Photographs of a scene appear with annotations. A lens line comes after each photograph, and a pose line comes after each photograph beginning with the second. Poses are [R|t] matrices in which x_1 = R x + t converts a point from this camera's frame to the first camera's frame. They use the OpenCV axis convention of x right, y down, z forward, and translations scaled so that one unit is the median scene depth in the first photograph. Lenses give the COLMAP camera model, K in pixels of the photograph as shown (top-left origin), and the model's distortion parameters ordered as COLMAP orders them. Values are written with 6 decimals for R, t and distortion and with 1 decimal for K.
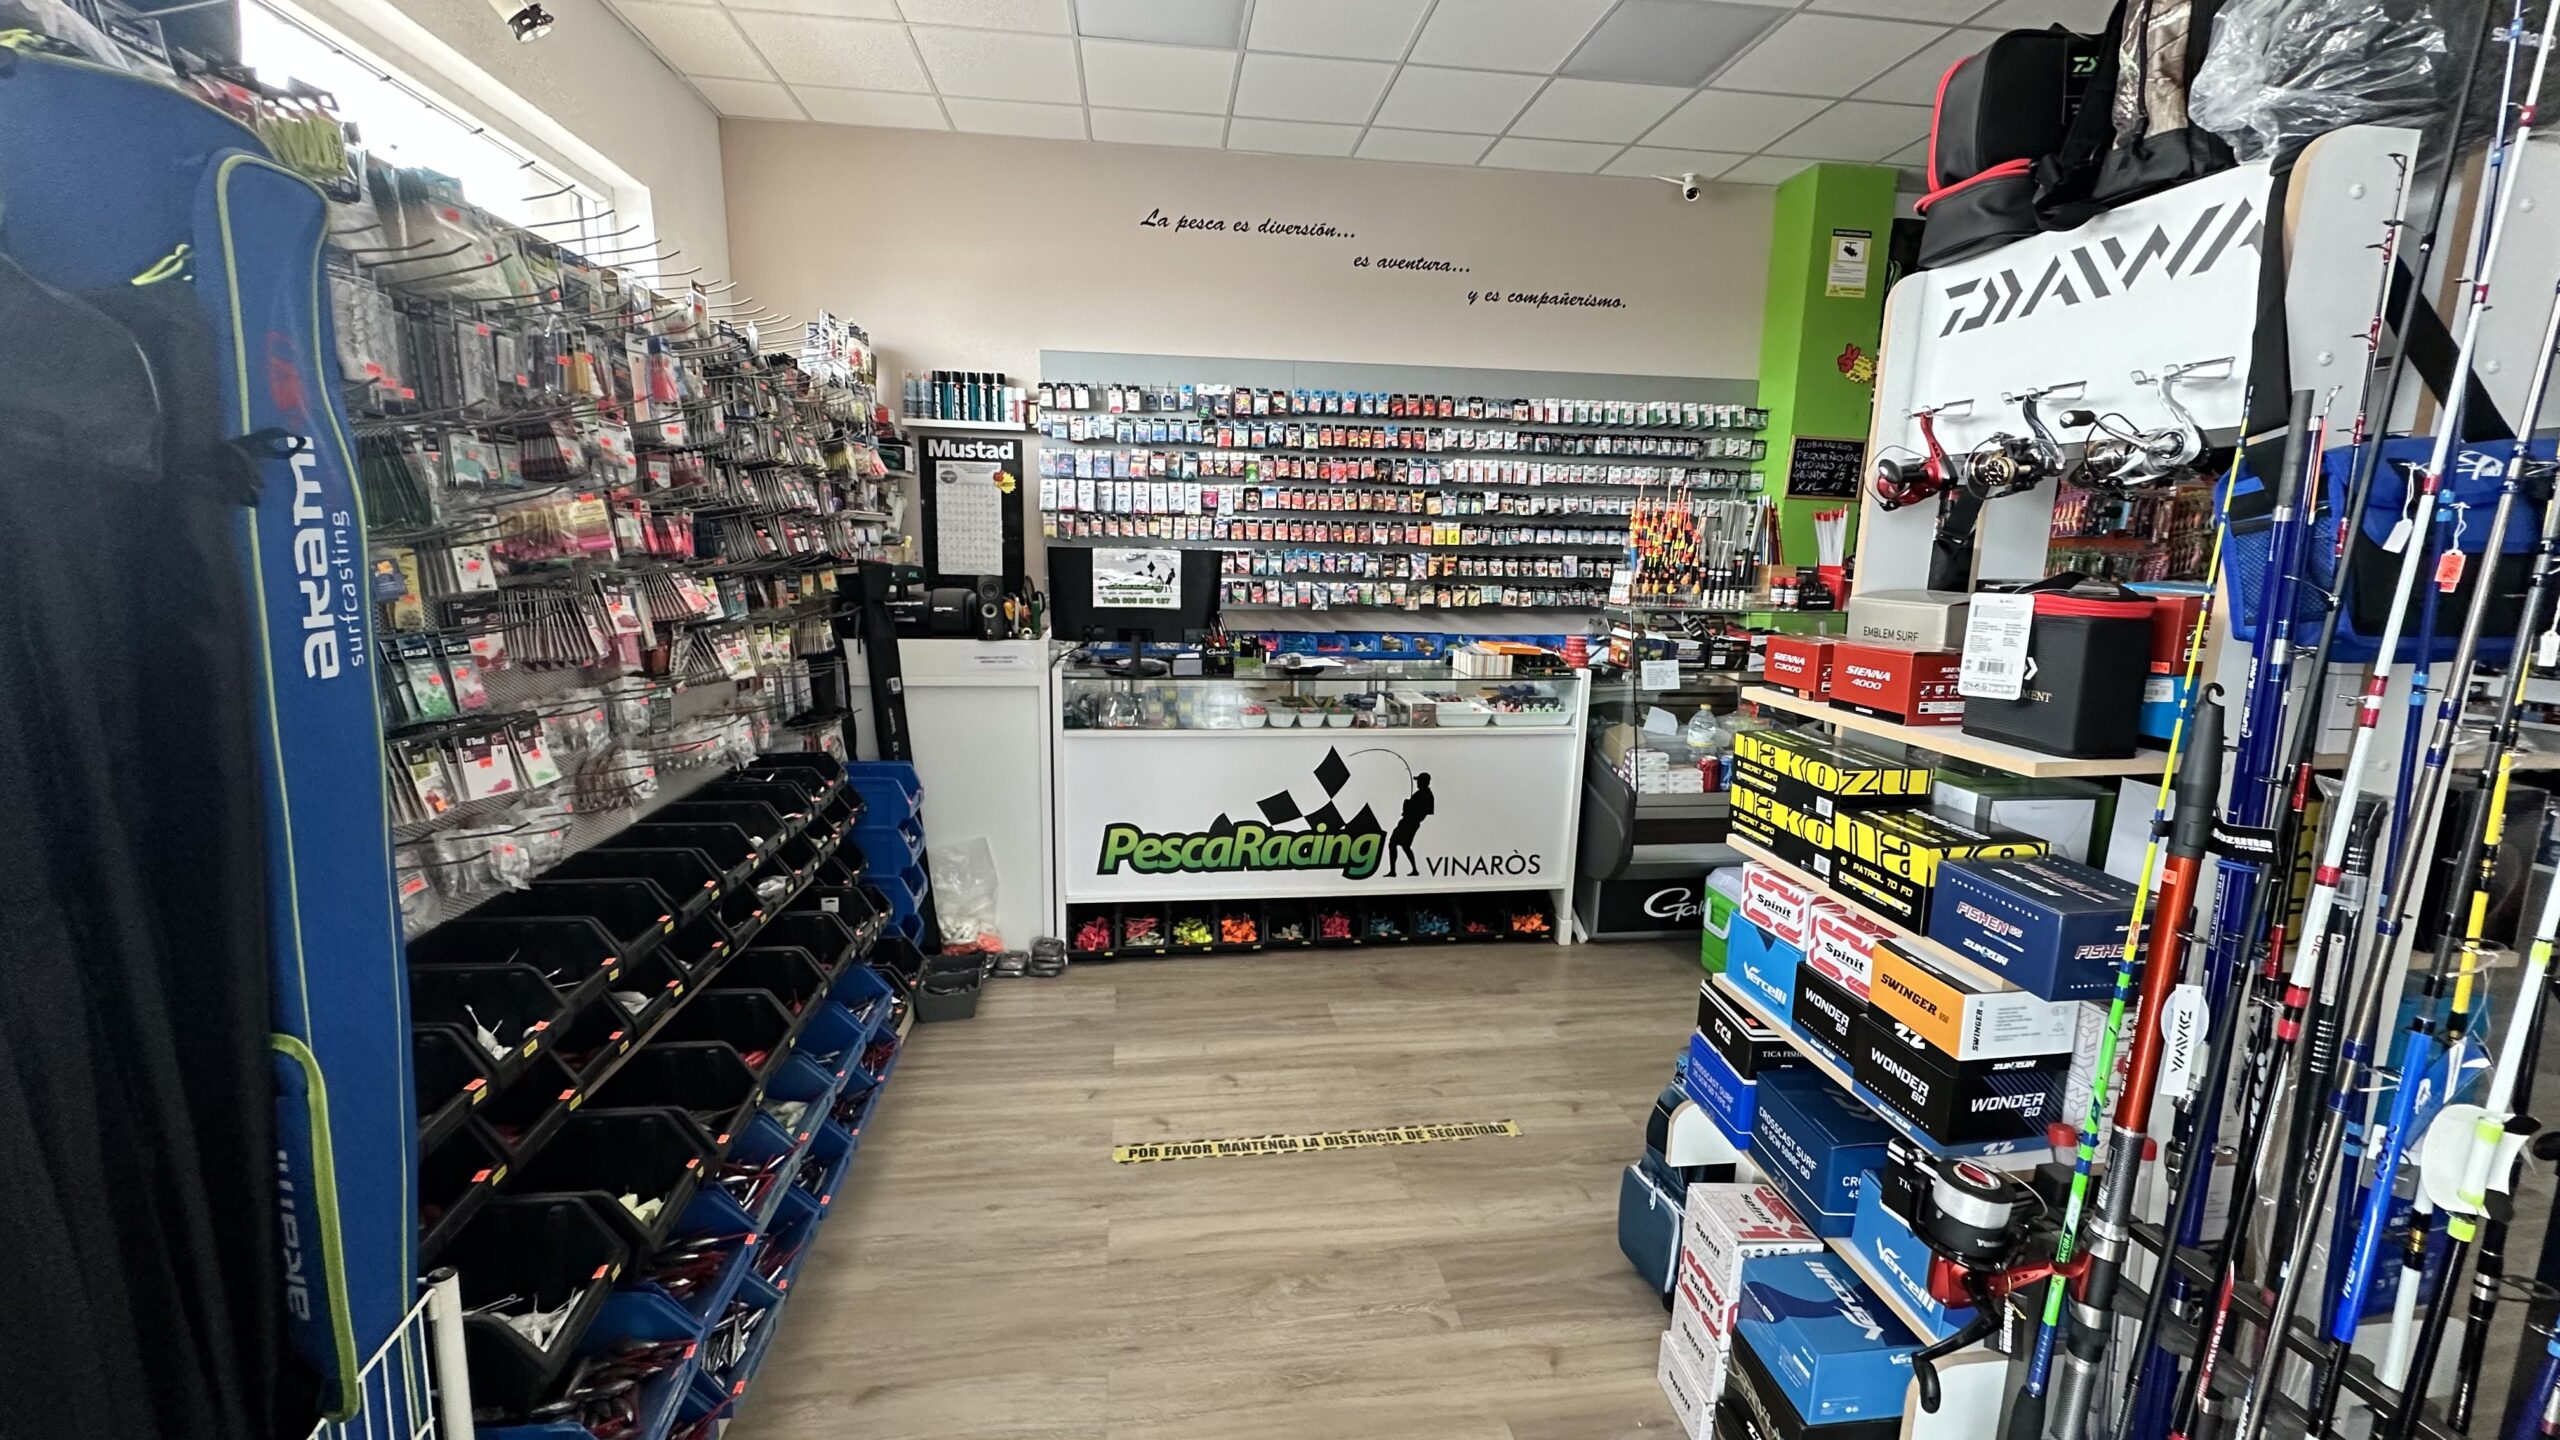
lens RADIAL K [[1016.0, 0, 1269.3], [0, 1016.0, 722.4], [0, 0, 1]] dist [-0.000692, -0.000412]
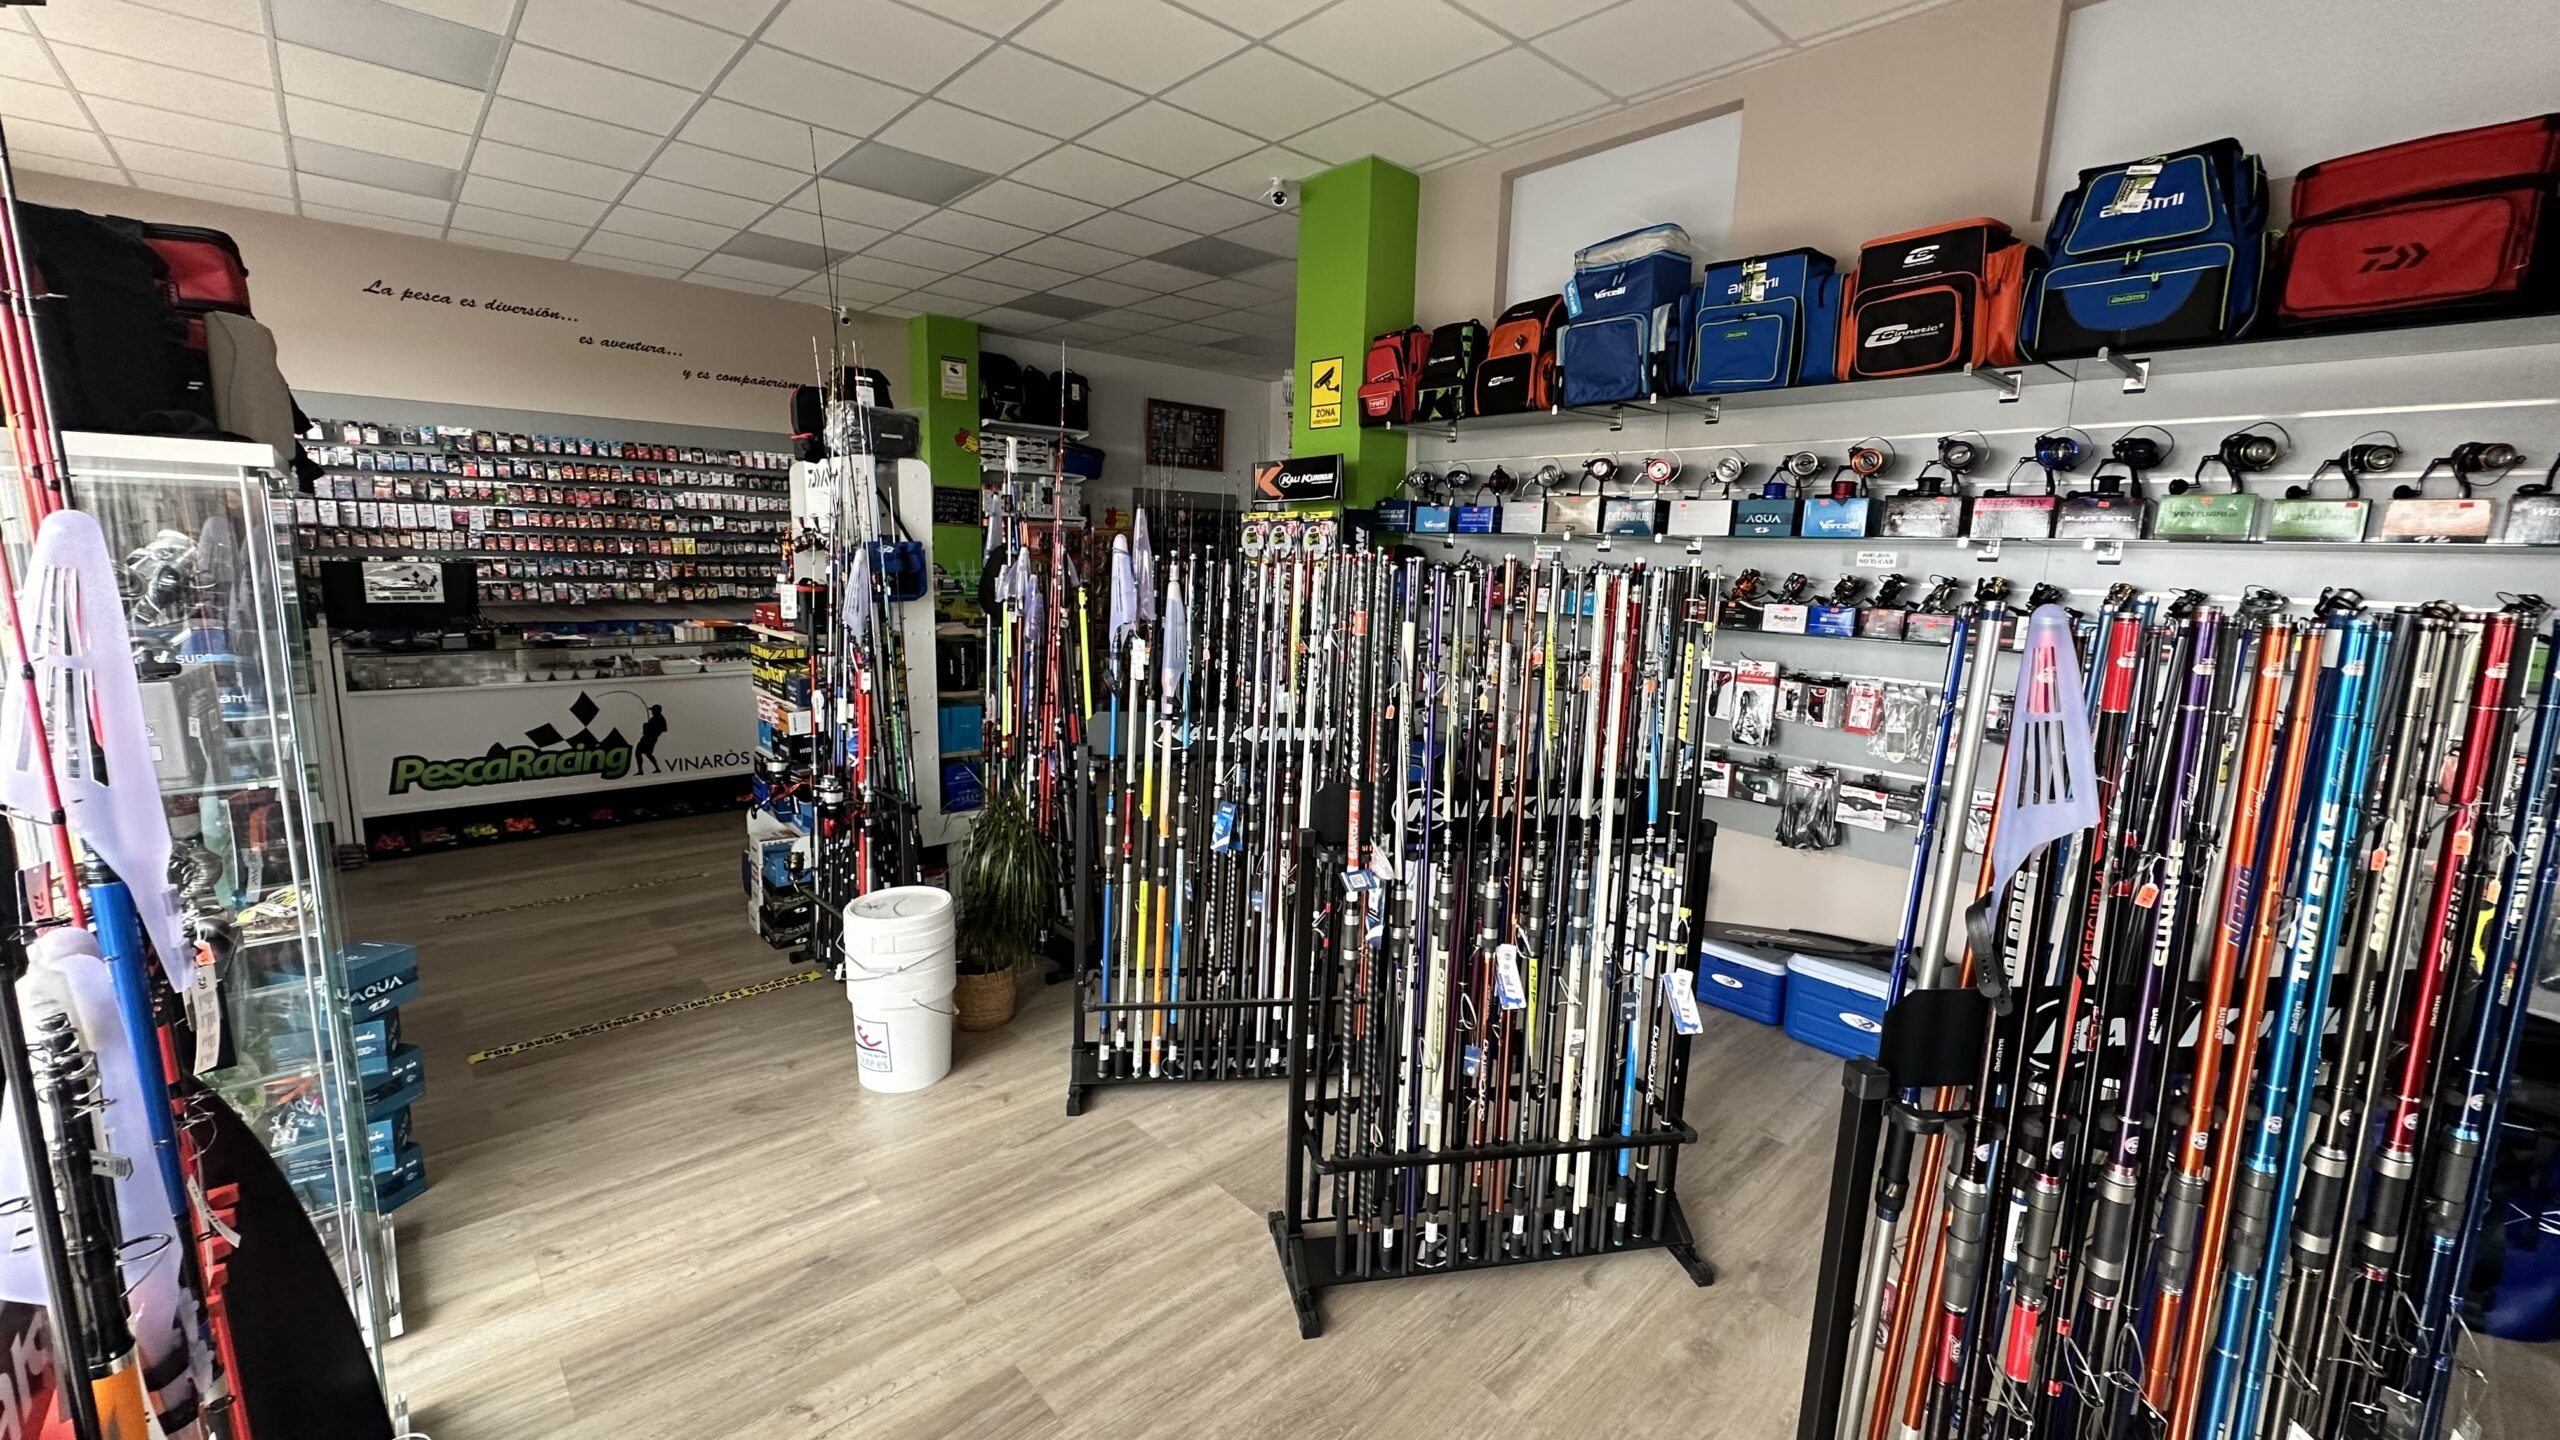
lens RADIAL K [[1016.0, 0, 1273.8], [0, 1016.0, 721.3], [0, 0, 1]] dist [-0.000692, -0.000412]
pose [[0.820990, -0.090637, 0.563702, 0.050059], [0.089310, 0.995552, 0.030001, 0.113419], [-0.563913, 0.025713, 0.825433, -0.821633]]
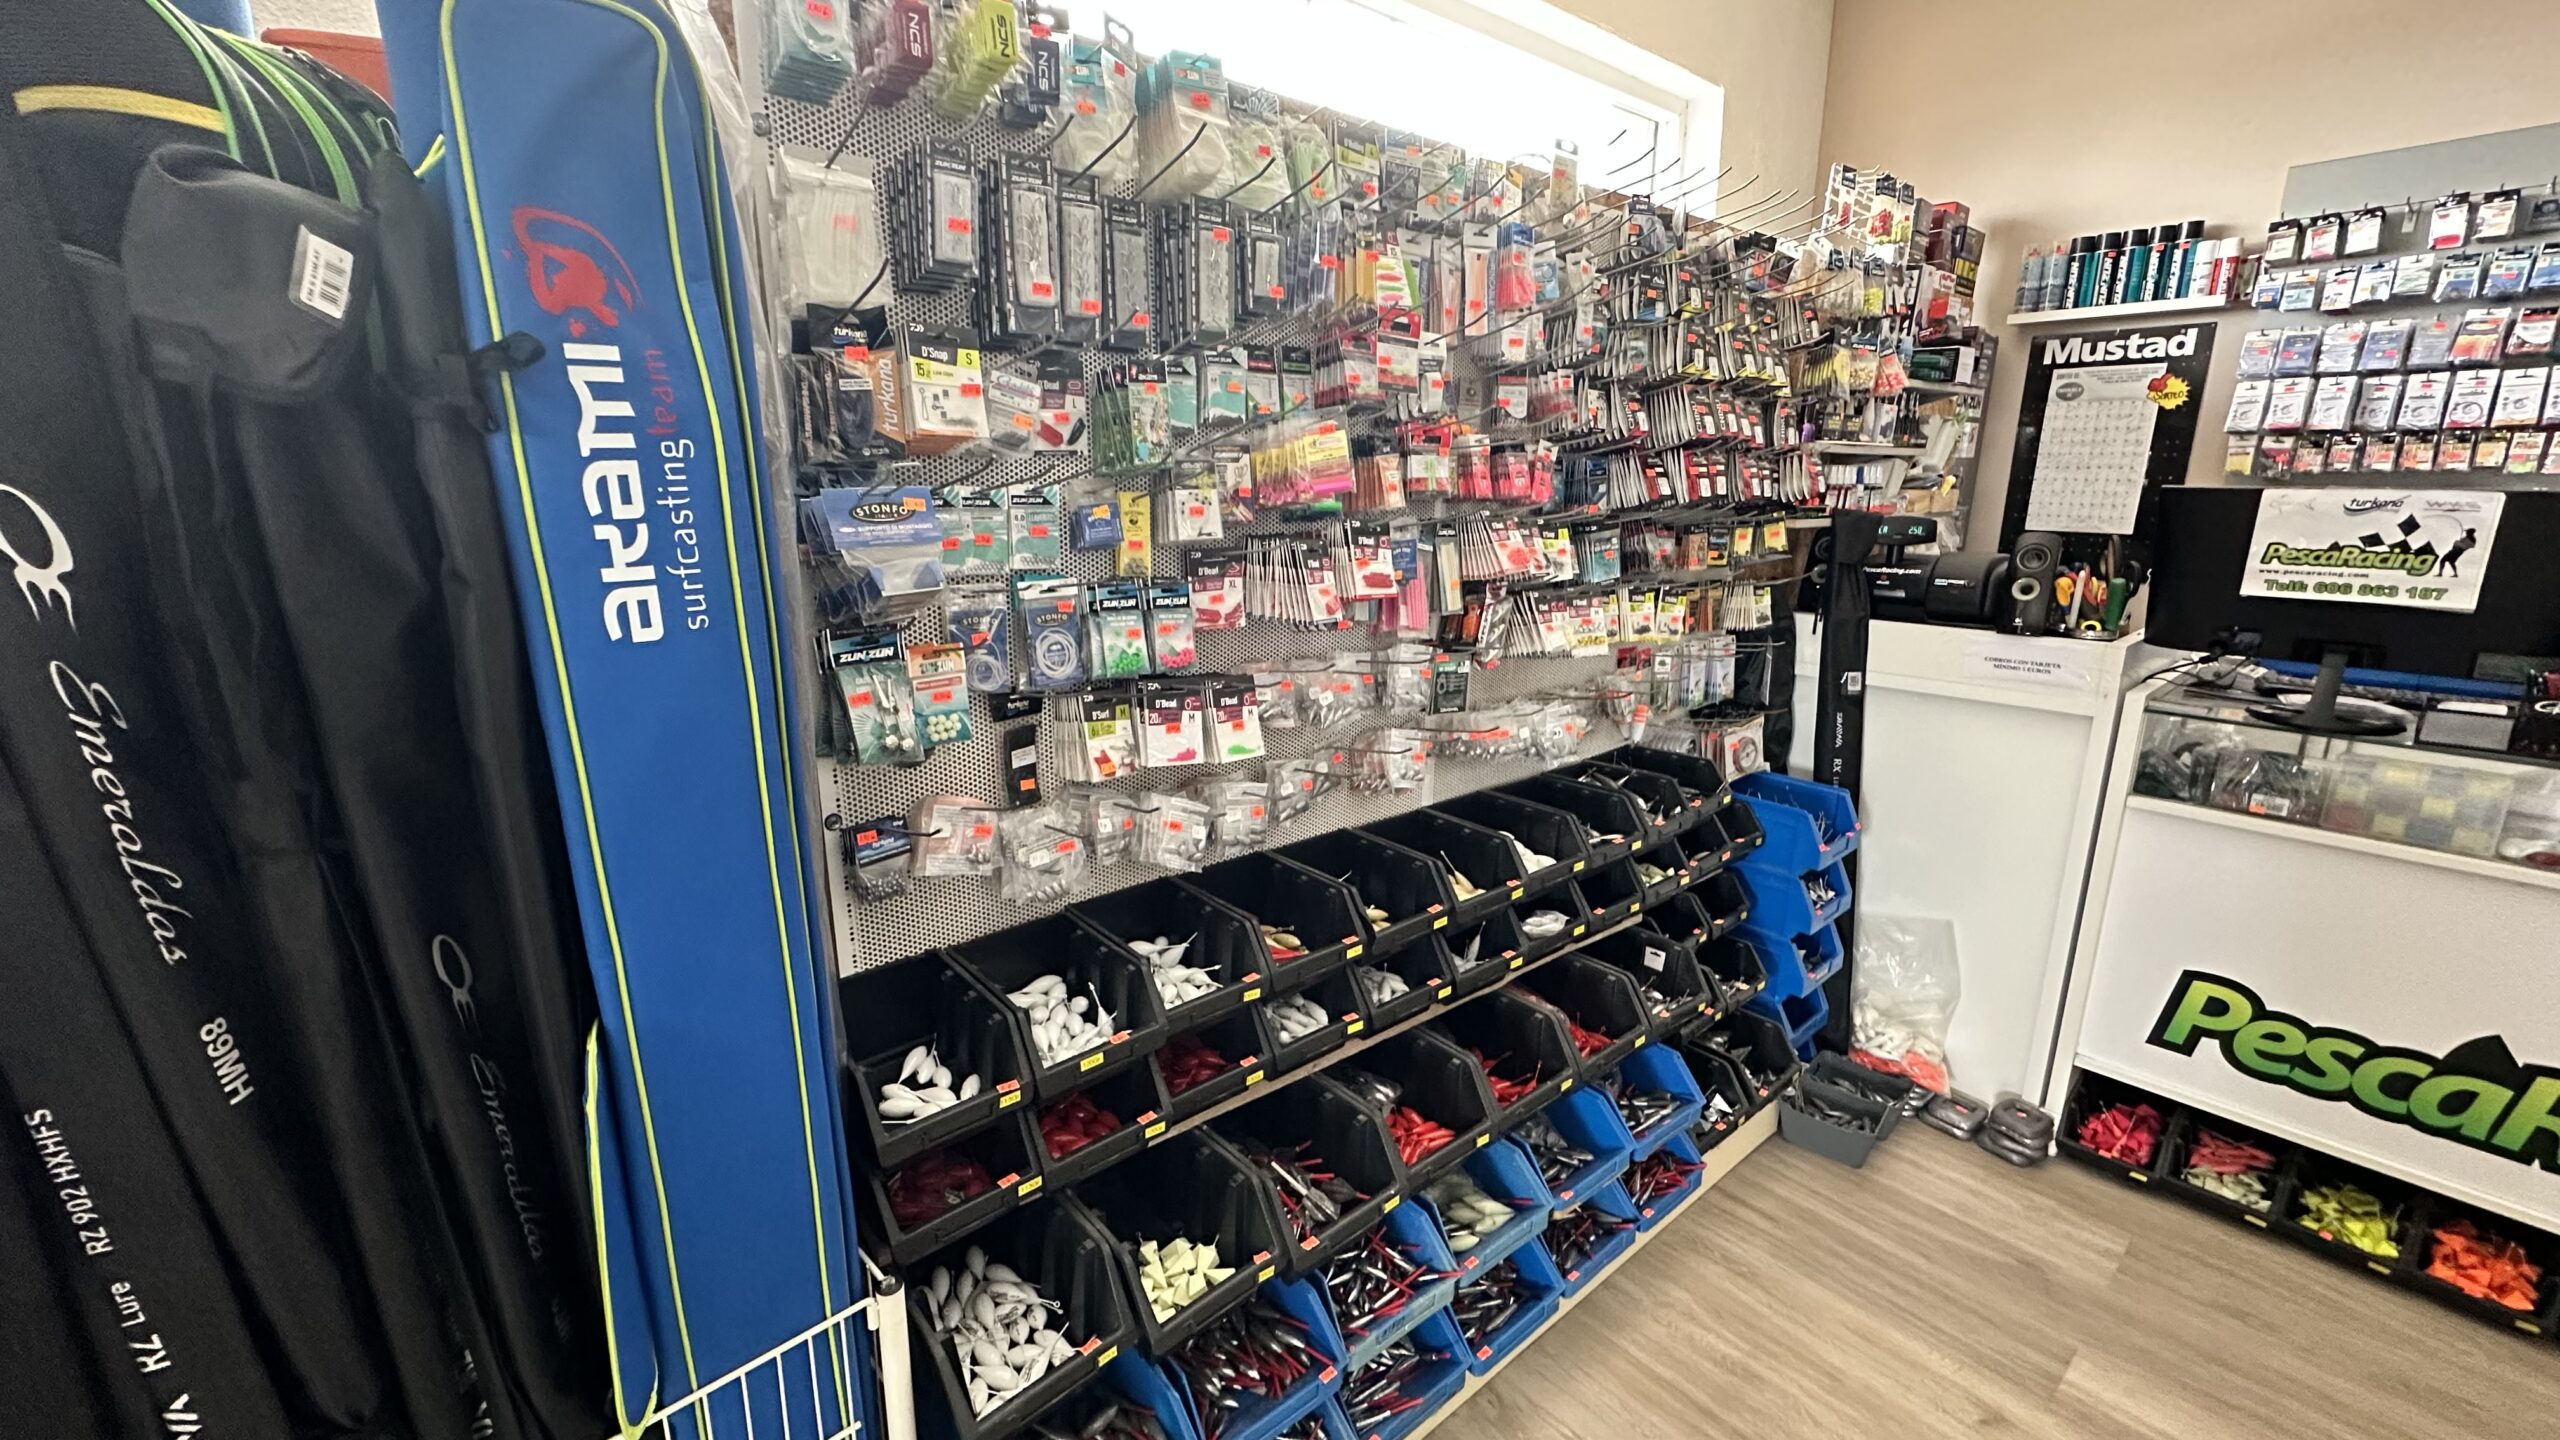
lens RADIAL K [[1016.0, 0, 1286.0], [0, 1016.0, 722.0], [0, 0, 1]] dist [-0.000692, -0.000412]
pose [[0.540355, 0.176568, -0.822703, 0.014347], [-0.137985, 0.983094, 0.120362, -0.036656], [0.830046, 0.048483, 0.555584, 0.234435]]
